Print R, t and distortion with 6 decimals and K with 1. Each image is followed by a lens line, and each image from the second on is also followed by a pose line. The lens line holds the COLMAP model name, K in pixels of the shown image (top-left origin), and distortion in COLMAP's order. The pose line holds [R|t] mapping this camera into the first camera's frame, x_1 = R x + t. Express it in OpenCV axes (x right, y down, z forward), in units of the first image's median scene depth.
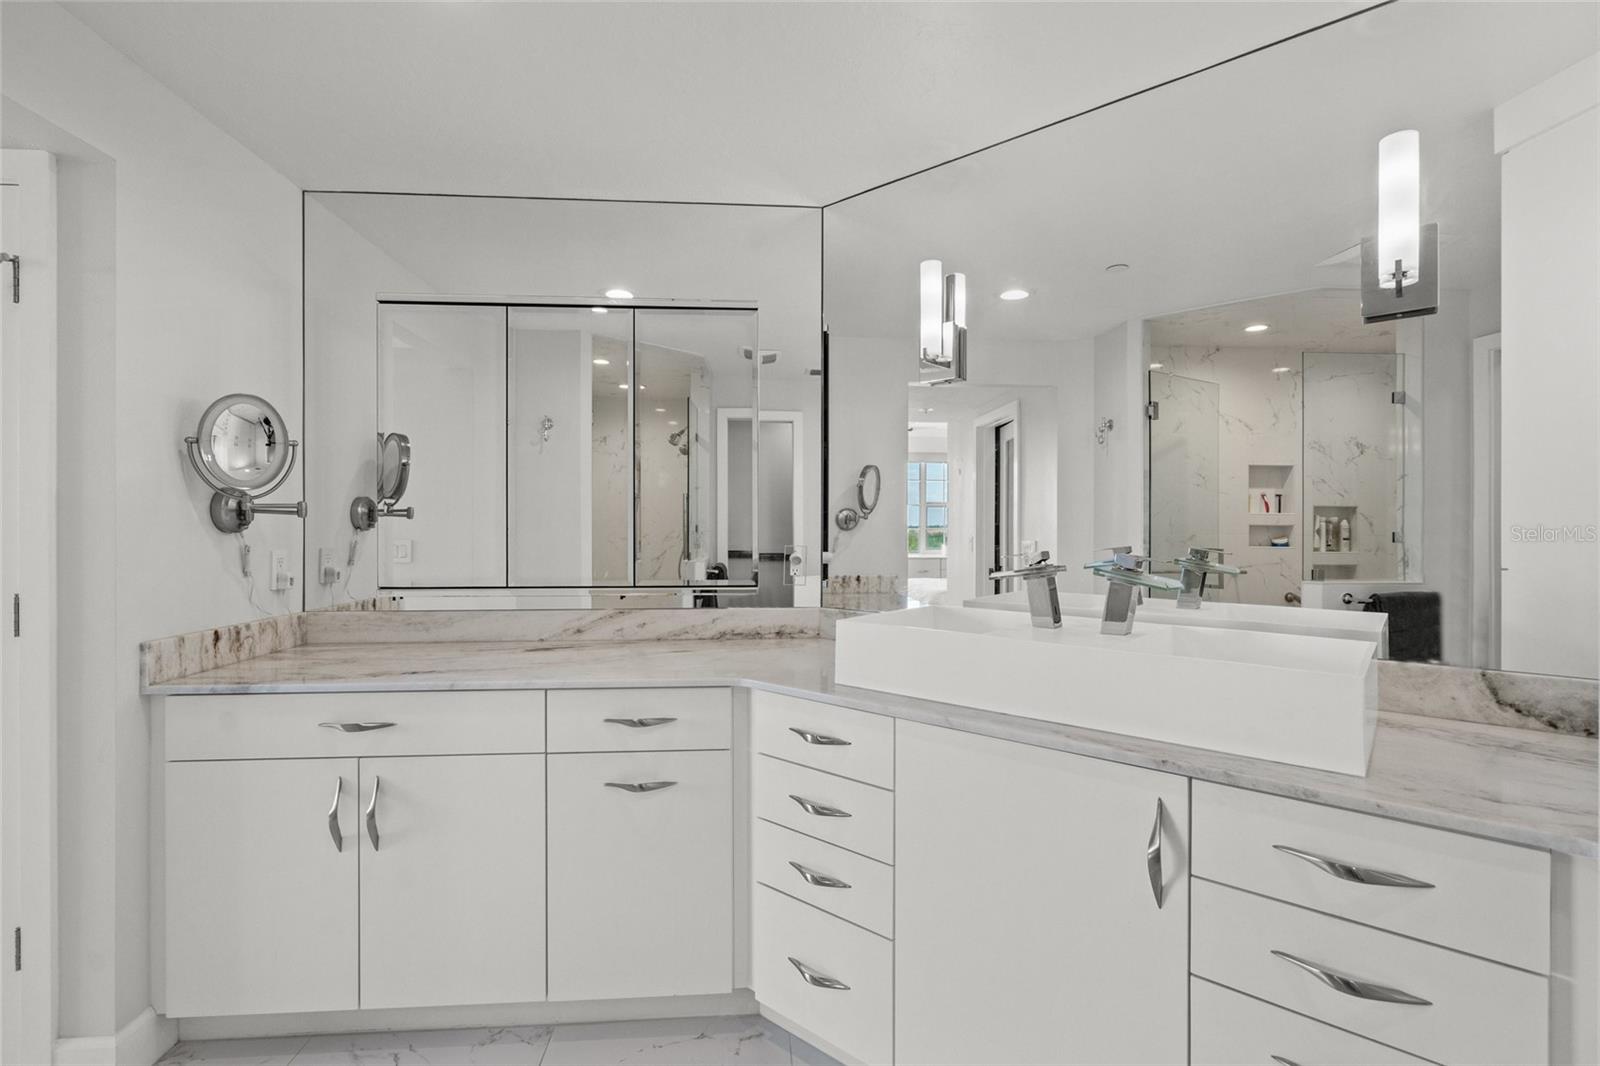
lens RADIAL K [[725.6, 0, 801.1], [0, 725.6, 530.4], [0, 0, 1]] dist [-0.001120, 0.000373]
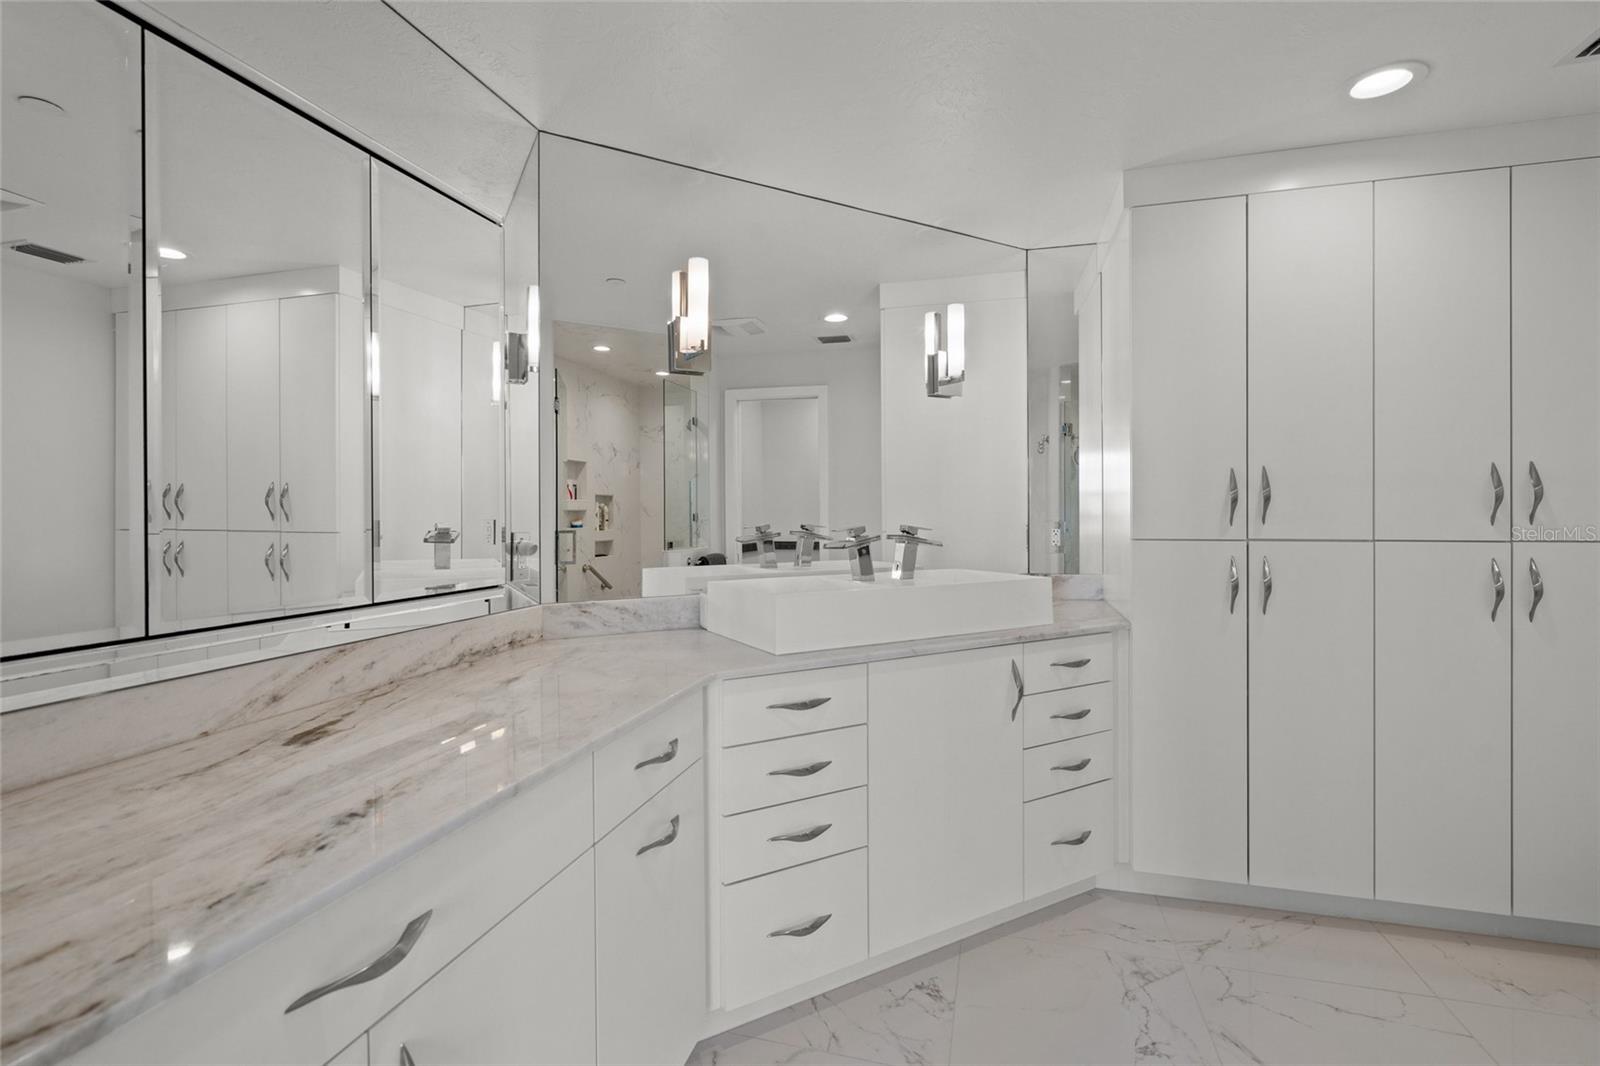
lens RADIAL K [[725.6, 0, 800.9], [0, 725.6, 522.1], [0, 0, 1]] dist [-0.001120, 0.000373]
pose [[0.344018, -0.015099, 0.938842, -0.691335], [0.009401, 0.999876, 0.012636, 0.003020], [-0.938916, 0.004479, 0.344117, 0.449595]]
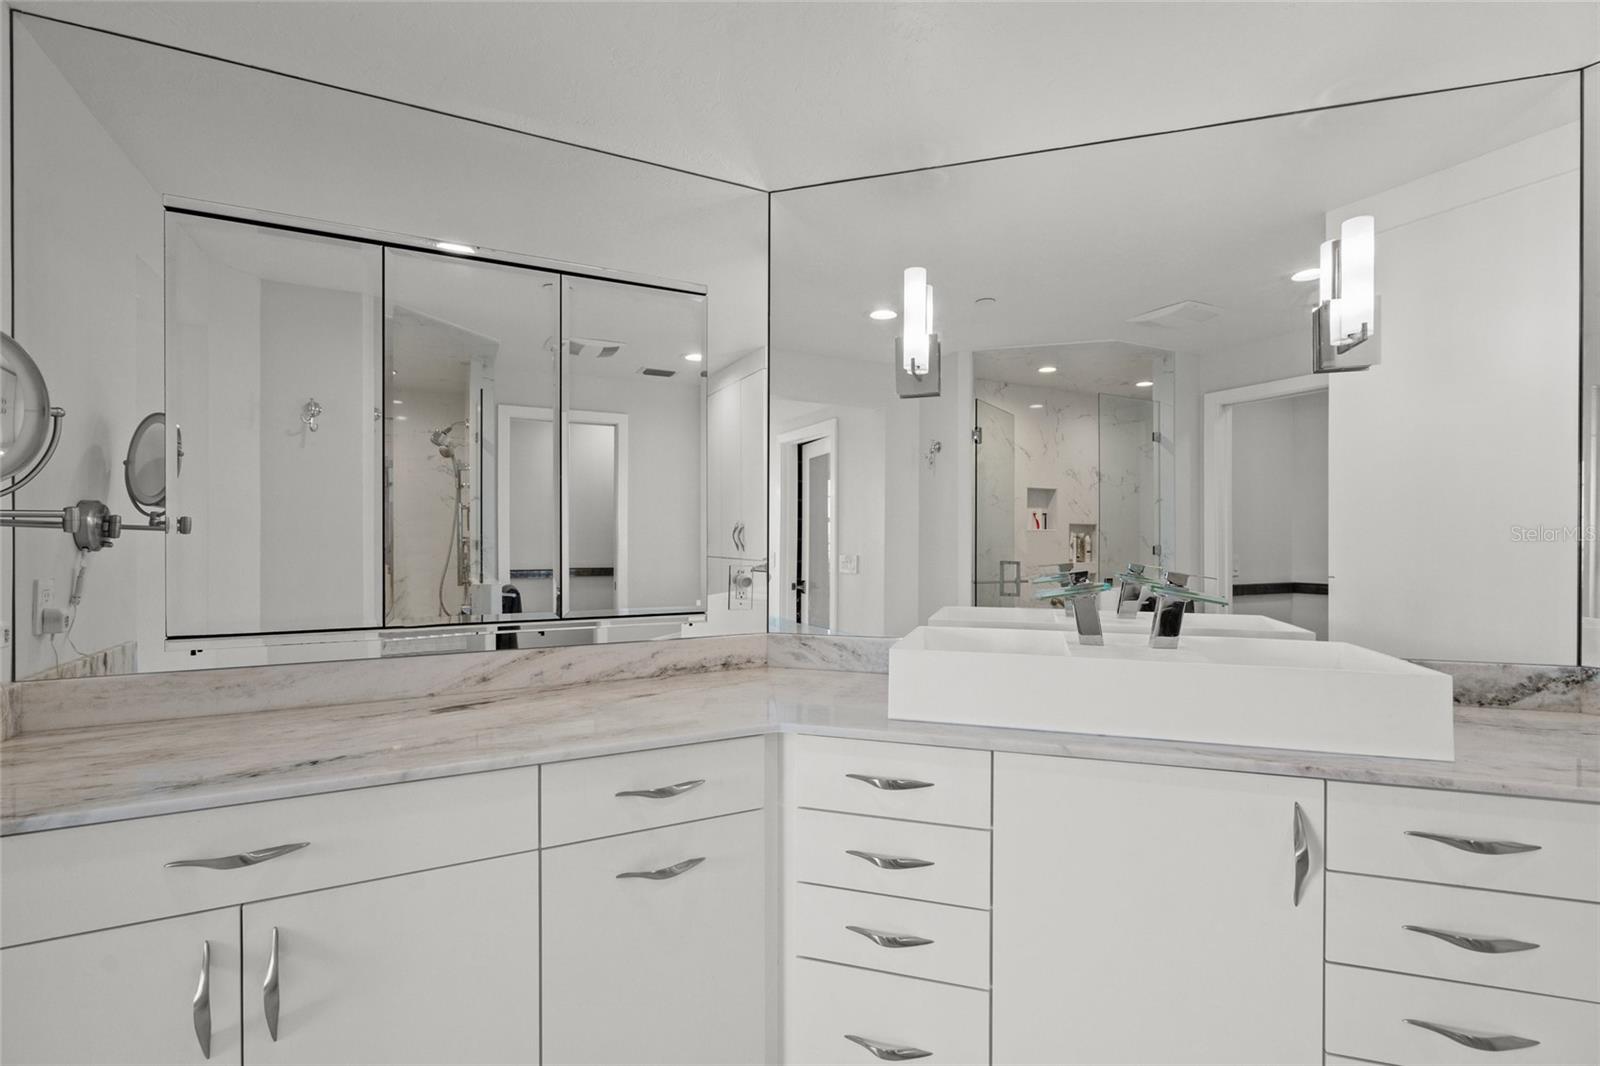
lens RADIAL K [[725.6, 0, 804.4], [0, 725.6, 543.8], [0, 0, 1]] dist [-0.001120, 0.000373]
pose [[0.920373, -0.002351, 0.391035, -0.299522], [0.002198, 0.999997, 0.000837, -0.006407], [-0.391036, 0.000090, 0.920375, 0.155439]]
